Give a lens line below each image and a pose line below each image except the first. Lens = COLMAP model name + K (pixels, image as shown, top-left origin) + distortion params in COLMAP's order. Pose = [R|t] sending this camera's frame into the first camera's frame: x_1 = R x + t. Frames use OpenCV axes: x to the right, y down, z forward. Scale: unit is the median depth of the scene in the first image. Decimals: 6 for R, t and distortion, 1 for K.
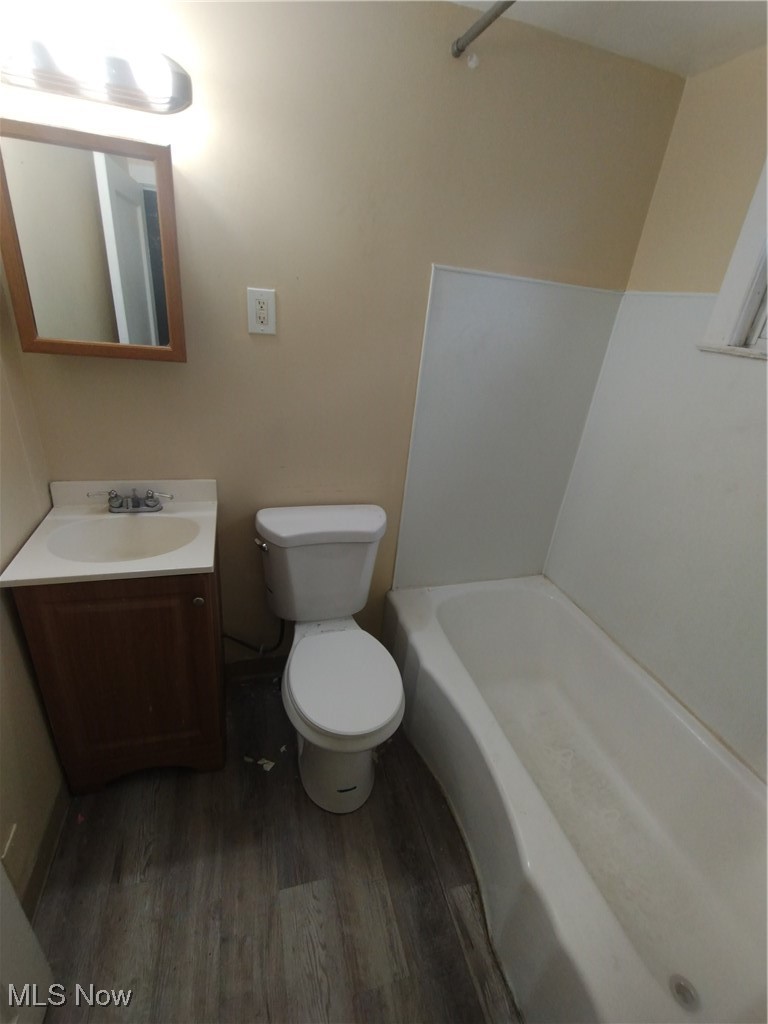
lens RADIAL K [[466.7, 0, 380.2], [0, 466.7, 514.8], [0, 0, 1]] dist [-0.001667, 0.000735]
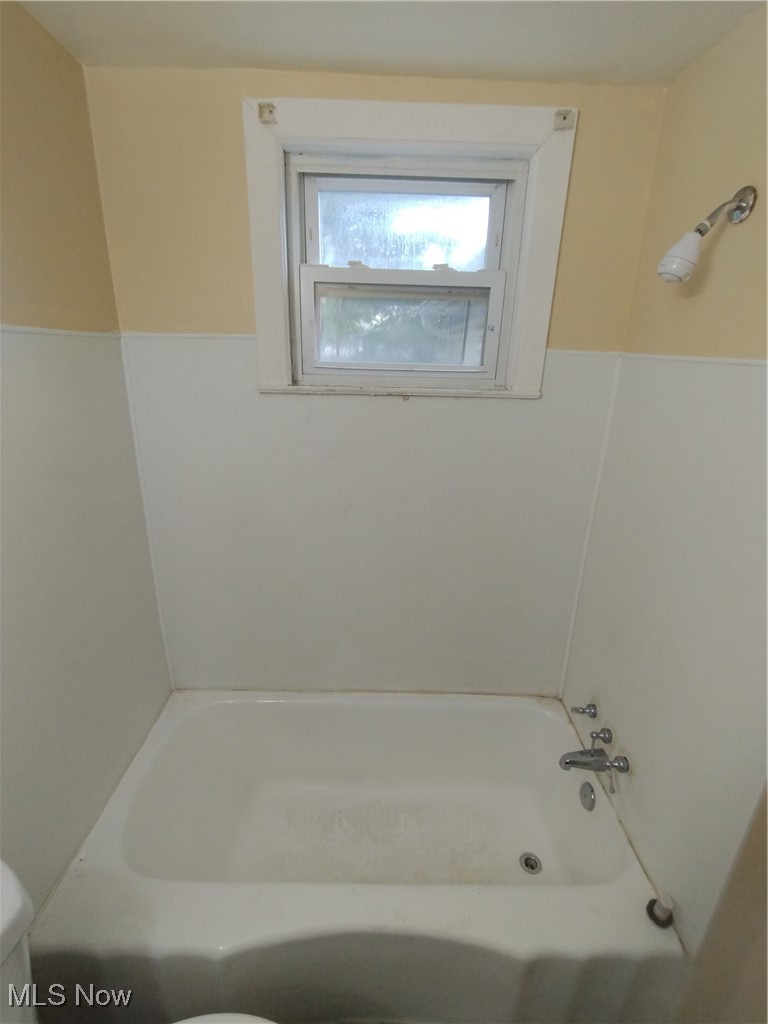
lens RADIAL K [[466.7, 0, 383.6], [0, 466.7, 511.4], [0, 0, 1]] dist [-0.001667, 0.000735]
pose [[0.270941, -0.398739, 0.876127, -0.148731], [0.411160, 0.870904, 0.269211, -0.252710], [-0.870367, 0.287288, 0.399909, 0.402286]]
